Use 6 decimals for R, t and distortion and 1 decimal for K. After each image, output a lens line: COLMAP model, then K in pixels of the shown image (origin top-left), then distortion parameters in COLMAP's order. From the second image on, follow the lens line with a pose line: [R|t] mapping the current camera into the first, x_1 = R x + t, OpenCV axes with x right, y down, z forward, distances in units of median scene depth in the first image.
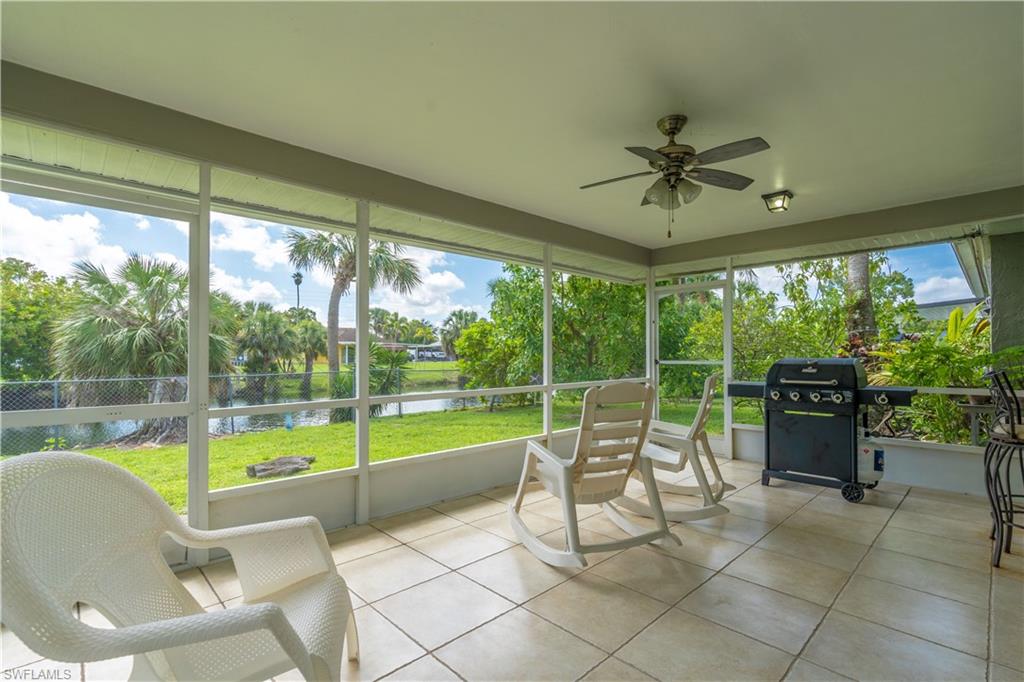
lens RADIAL K [[466.2, 0, 502.7], [0, 466.2, 341.2], [0, 0, 1]] dist [-0.004401, -0.000464]
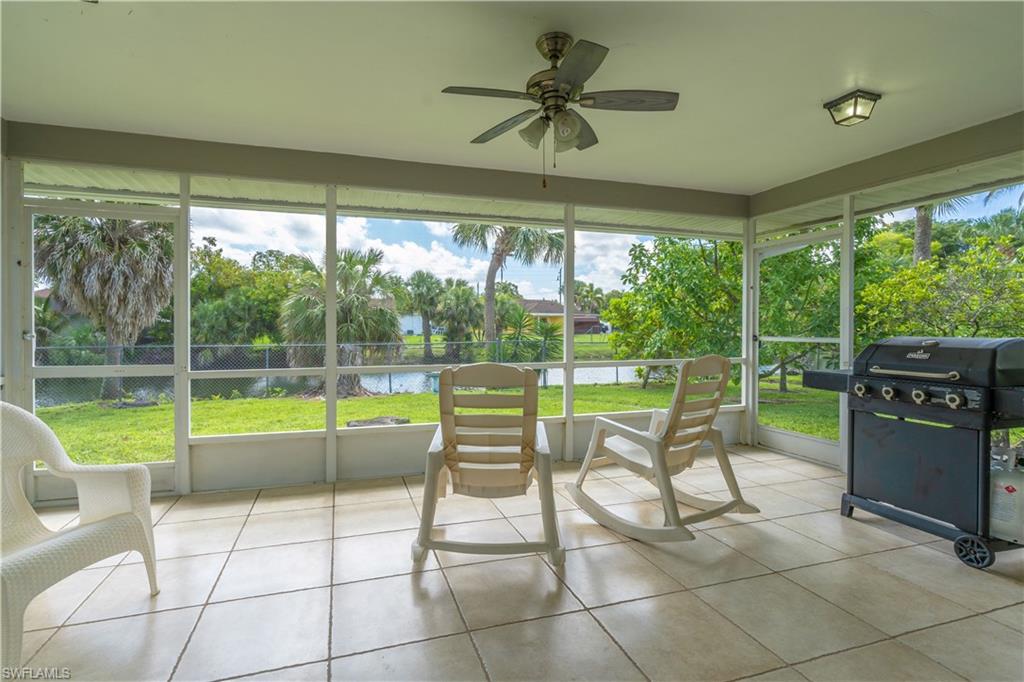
lens RADIAL K [[467.7, 0, 494.8], [0, 467.7, 319.2], [0, 0, 1]] dist [-0.002326, -0.000829]
pose [[0.901773, -0.001169, -0.432208, 0.390527], [0.007560, 0.999886, 0.013069, -0.001949], [0.432144, -0.015053, 0.901679, 0.136925]]
